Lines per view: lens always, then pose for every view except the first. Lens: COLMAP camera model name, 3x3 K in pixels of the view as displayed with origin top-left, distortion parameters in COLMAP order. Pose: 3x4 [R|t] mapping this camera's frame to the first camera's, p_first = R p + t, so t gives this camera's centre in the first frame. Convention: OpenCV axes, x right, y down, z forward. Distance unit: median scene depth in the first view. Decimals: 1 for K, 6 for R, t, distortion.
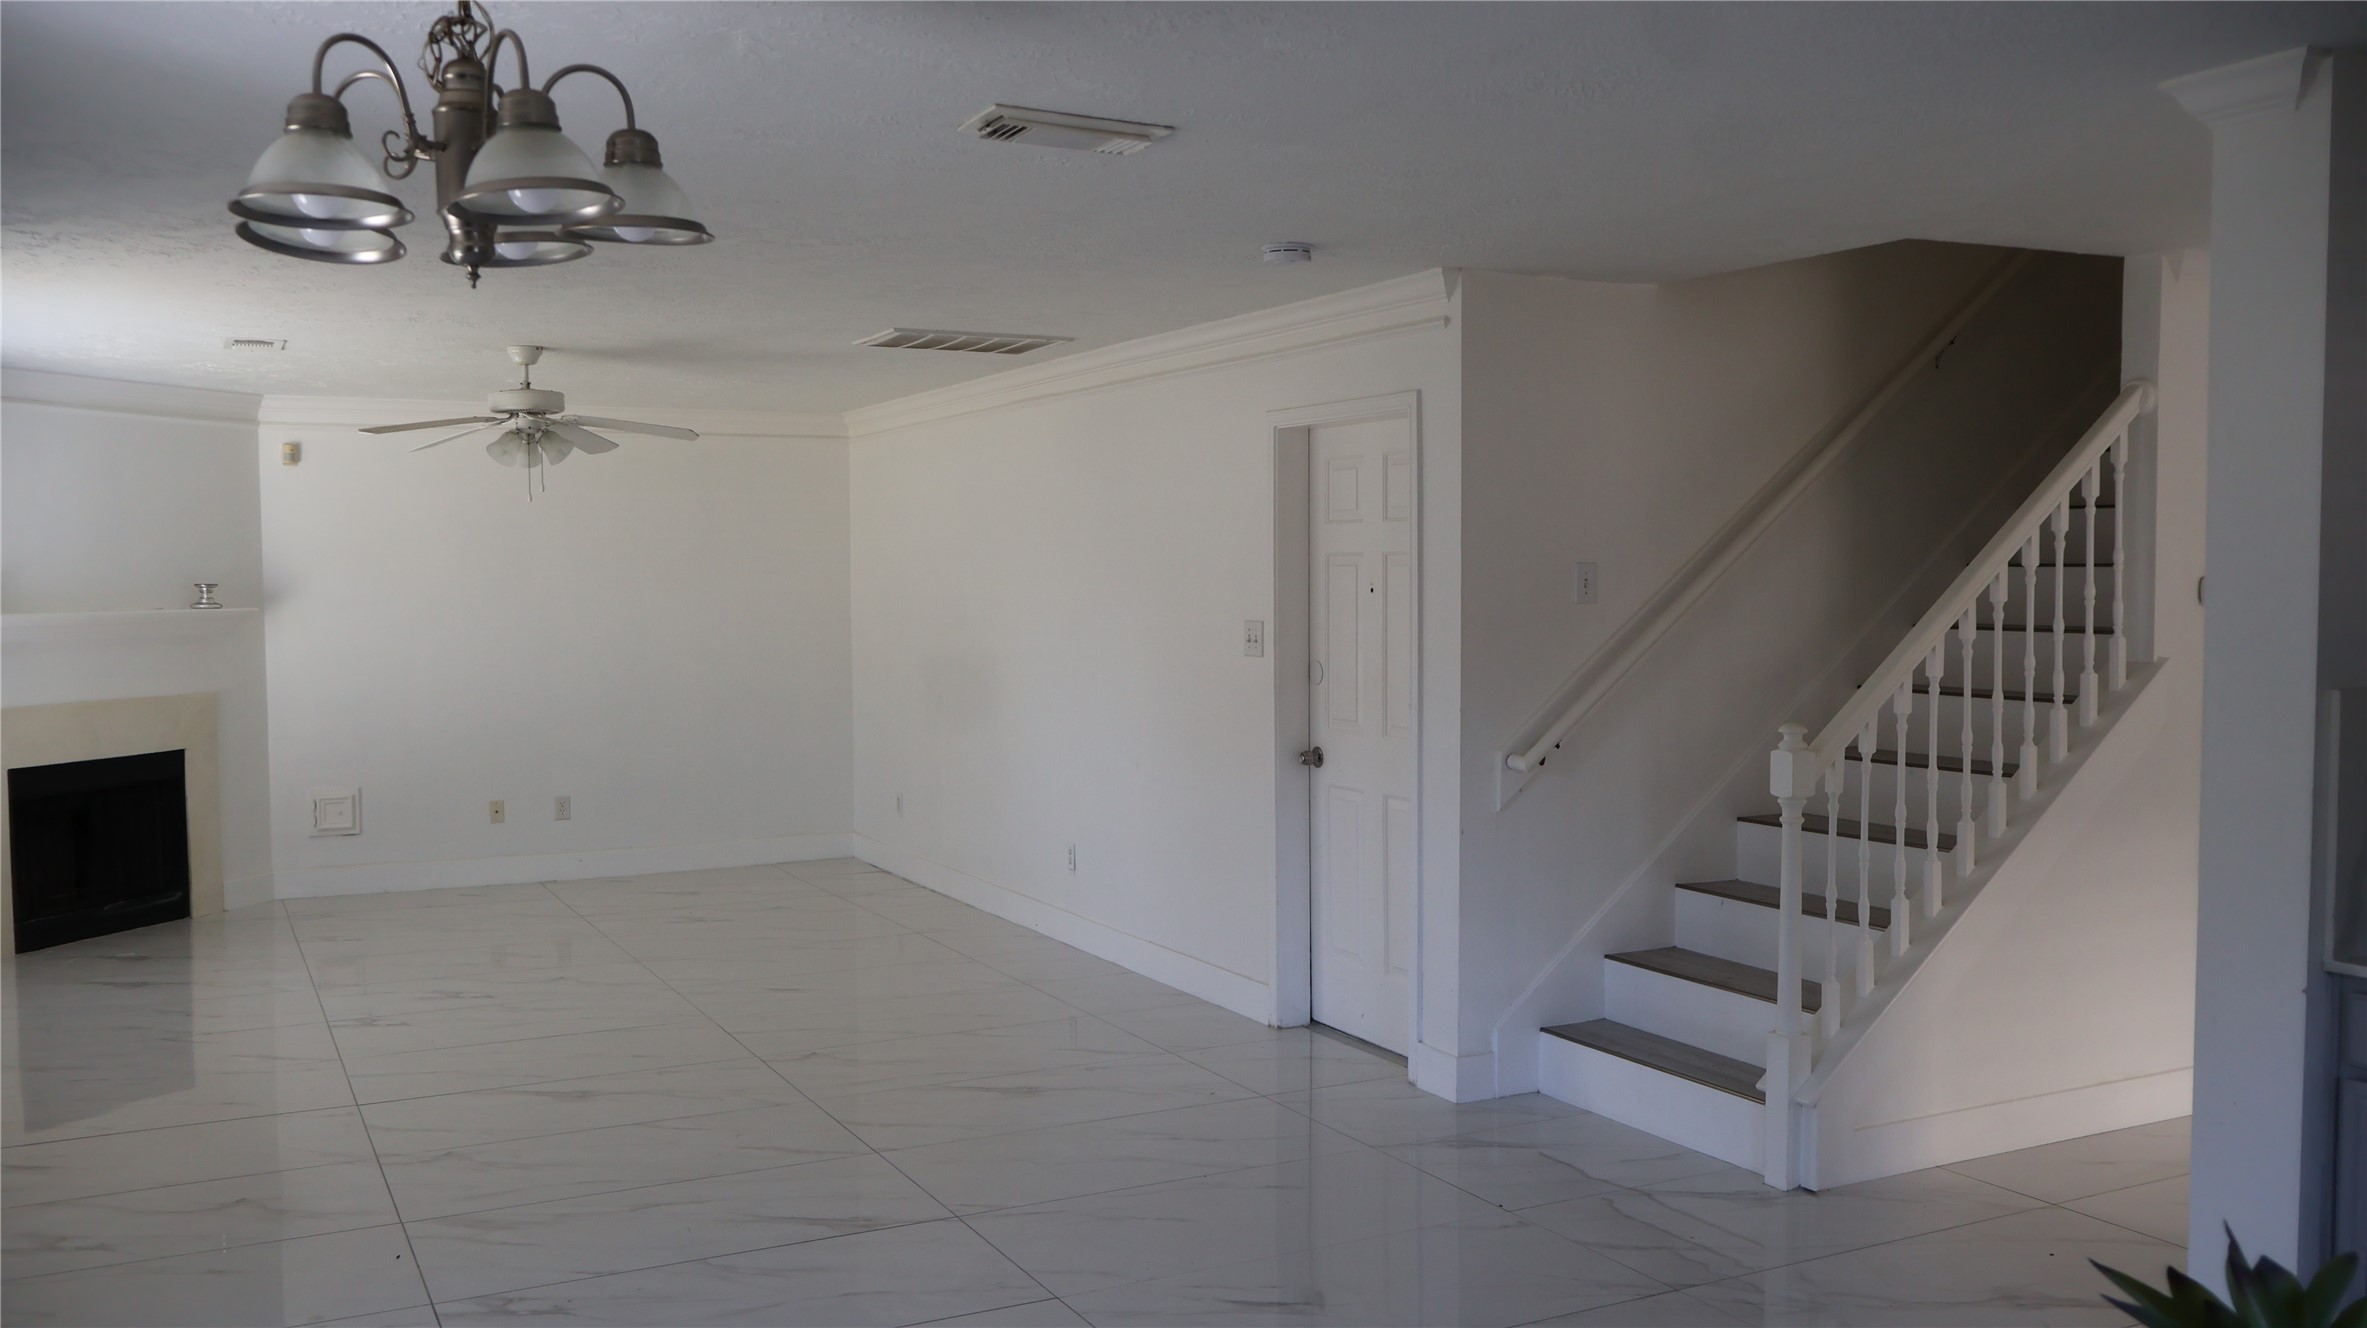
lens RADIAL K [[1985.1, 0, 1183.5], [0, 1985.1, 664.0], [0, 0, 1]] dist [0.005198, 0.006434]
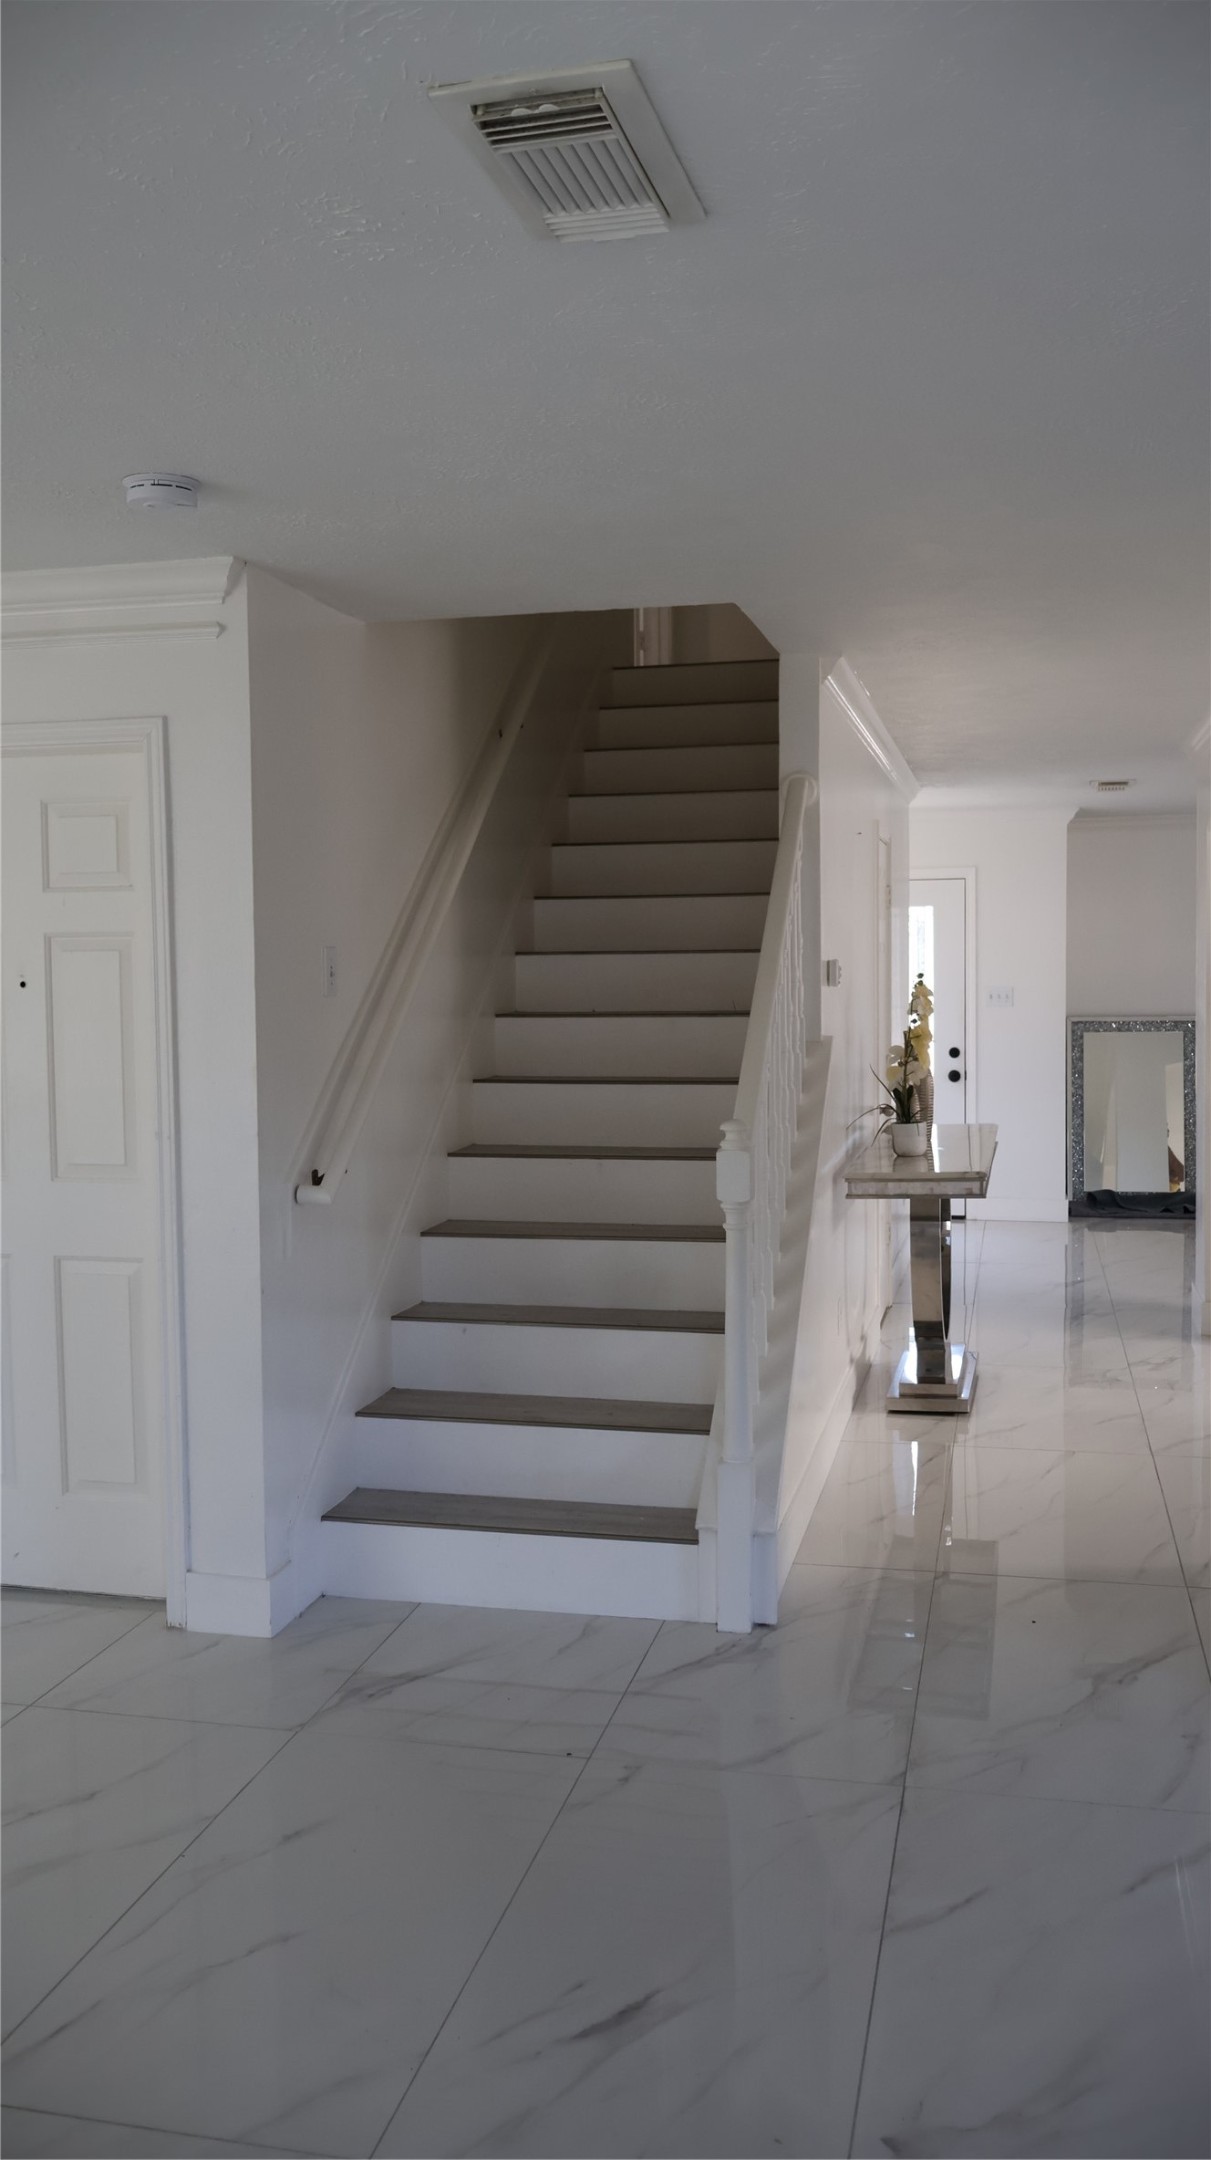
lens RADIAL K [[1811.5, 0, 605.5], [0, 1811.5, 1080.0], [0, 0, 1]] dist [0.005198, 0.006434]
pose [[0.651078, -0.052638, 0.757183, -0.305114], [0.045017, 0.998514, 0.030706, -0.014029], [-0.757675, 0.014093, 0.652480, 0.432046]]
